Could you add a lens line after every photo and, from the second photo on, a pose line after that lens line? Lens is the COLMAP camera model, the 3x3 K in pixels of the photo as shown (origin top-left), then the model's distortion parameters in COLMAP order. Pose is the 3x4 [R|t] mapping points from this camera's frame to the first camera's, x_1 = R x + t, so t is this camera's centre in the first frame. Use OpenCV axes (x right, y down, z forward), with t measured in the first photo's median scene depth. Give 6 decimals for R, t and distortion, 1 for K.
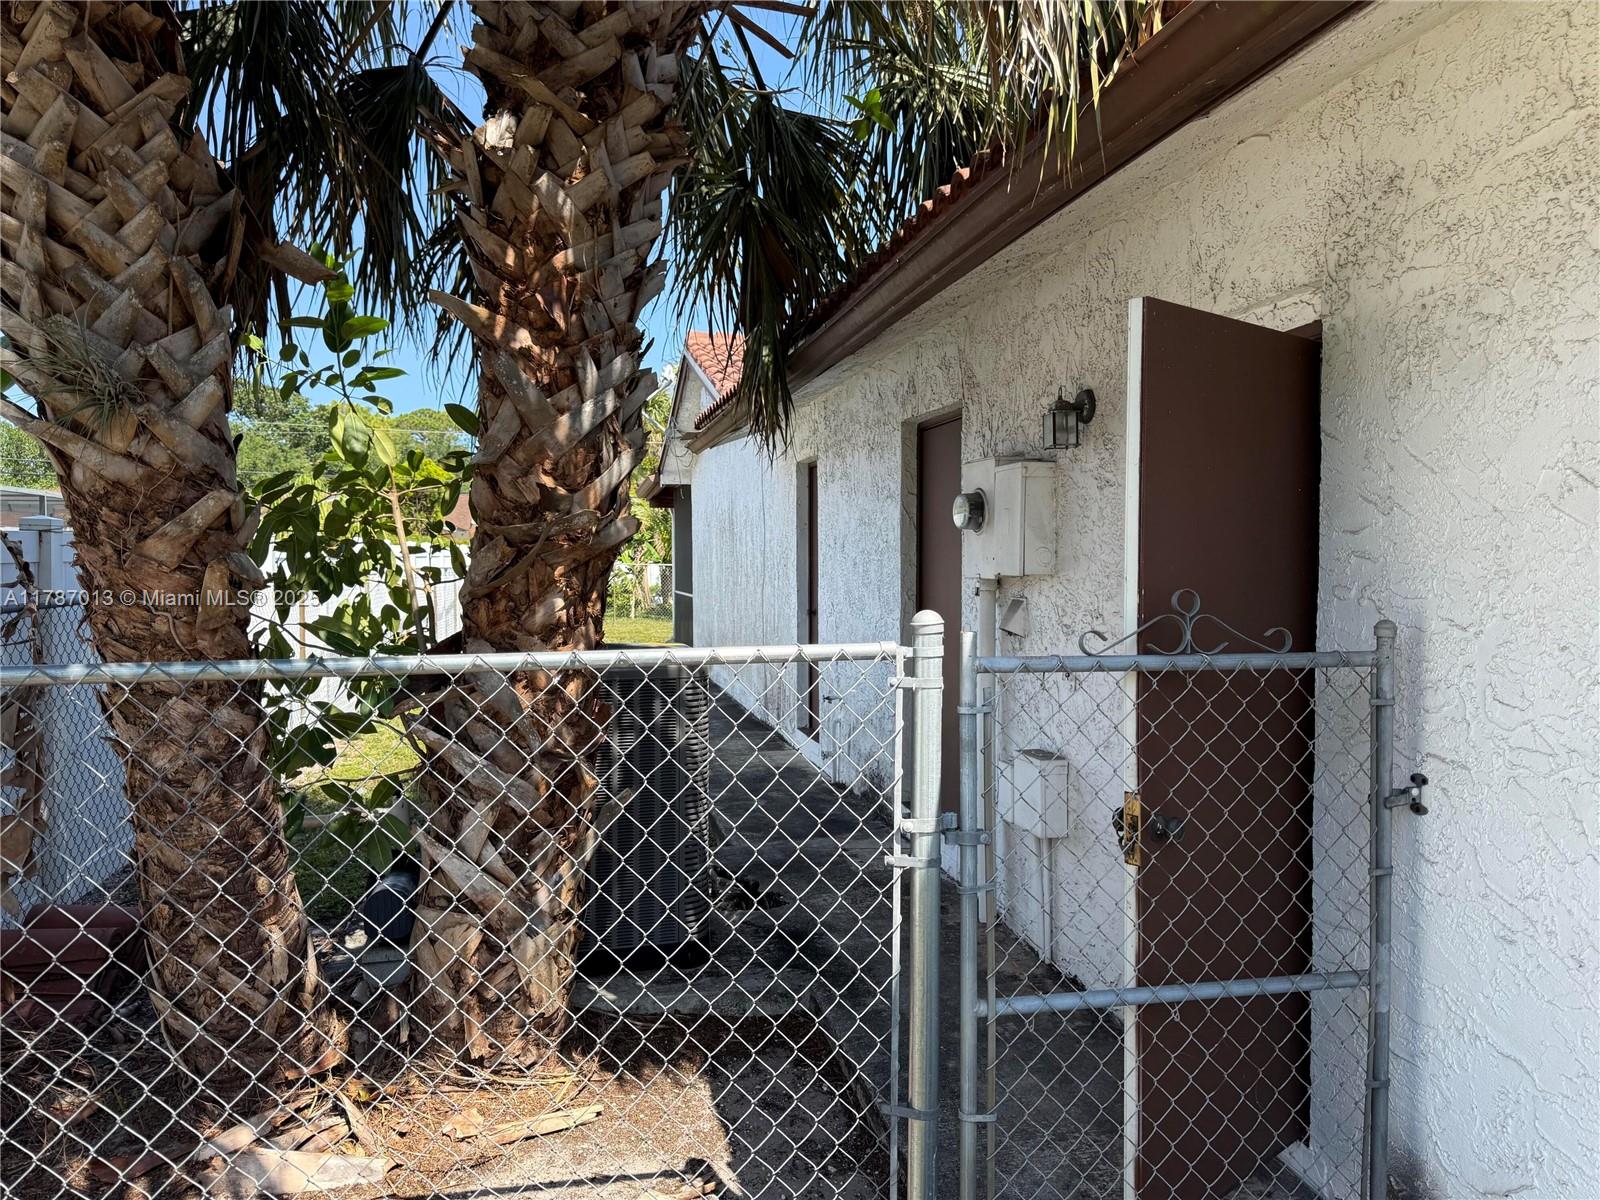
lens RADIAL K [[1124.6, 0, 804.2], [0, 1124.6, 601.6], [0, 0, 1]] dist [0.068355, -0.110210]
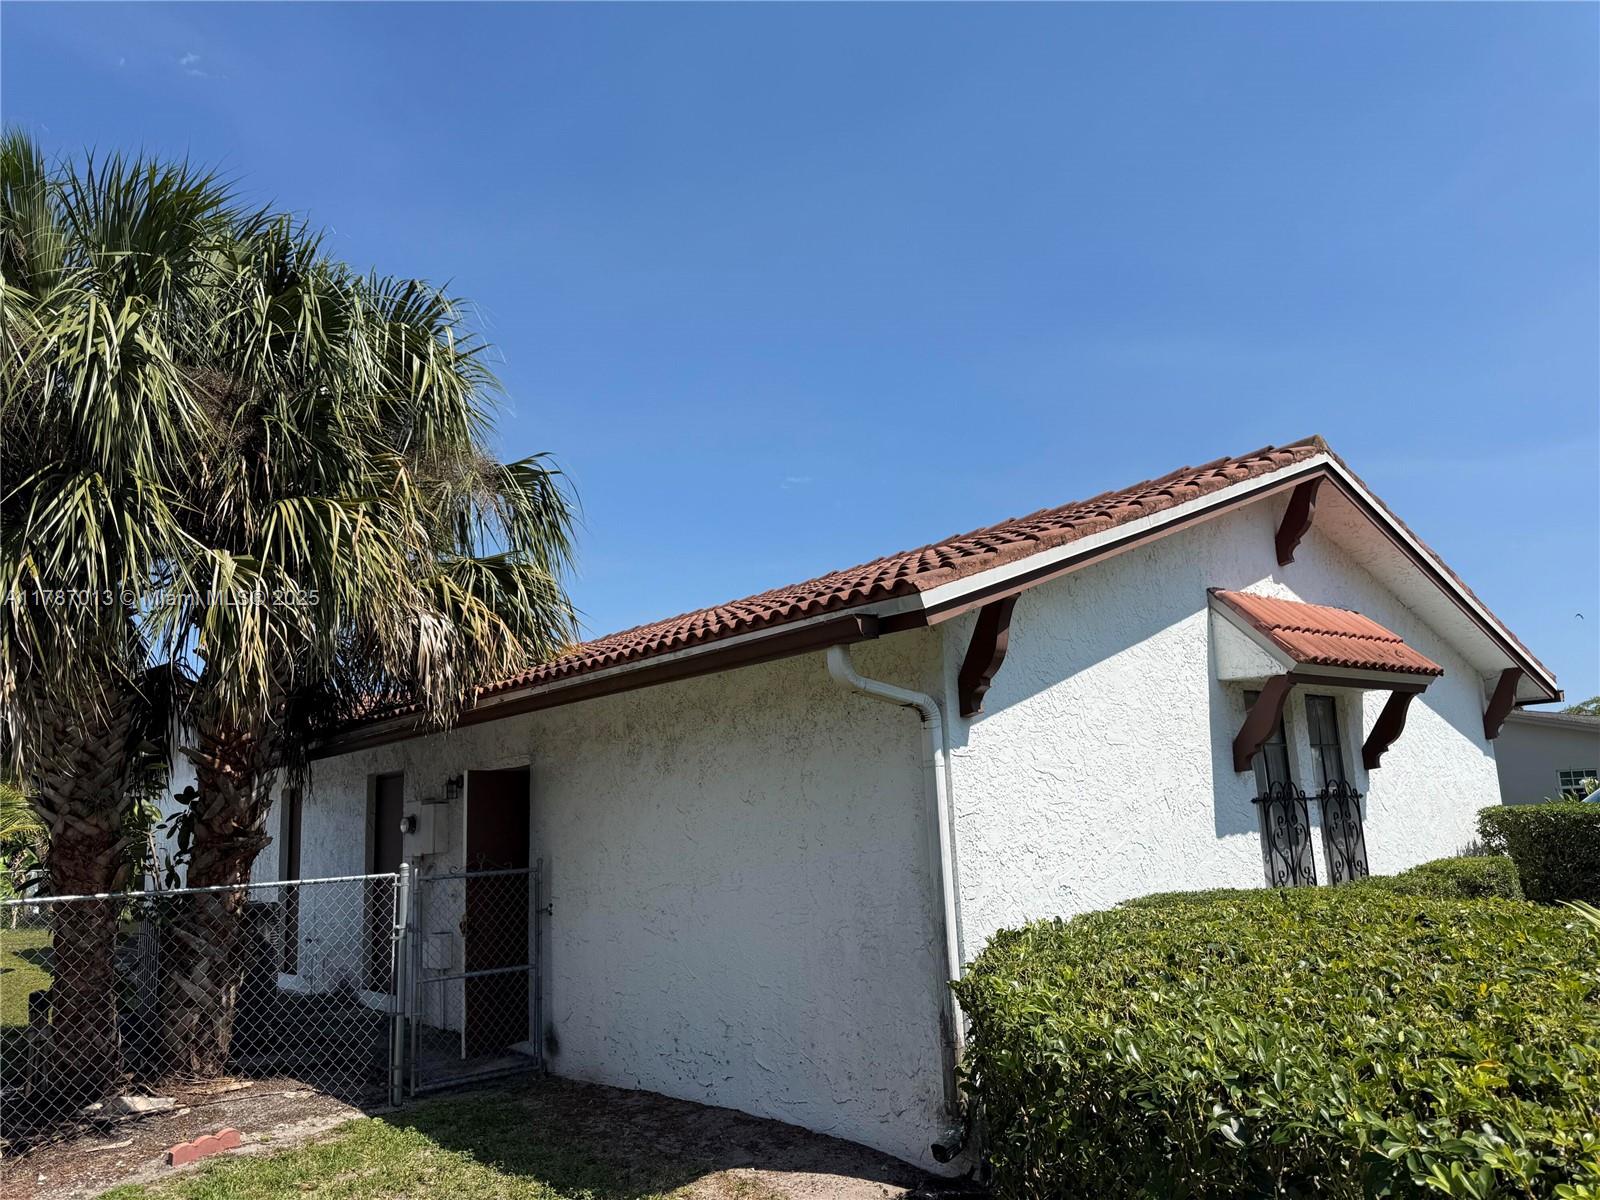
lens RADIAL K [[1124.6, 0, 804.2], [0, 1124.6, 601.6], [0, 0, 1]] dist [0.068355, -0.110210]
pose [[0.877730, 0.050272, 0.476511, -0.435909], [0.067382, 0.971648, -0.226627, 0.084930], [-0.474394, 0.231026, 0.849457, -2.326117]]
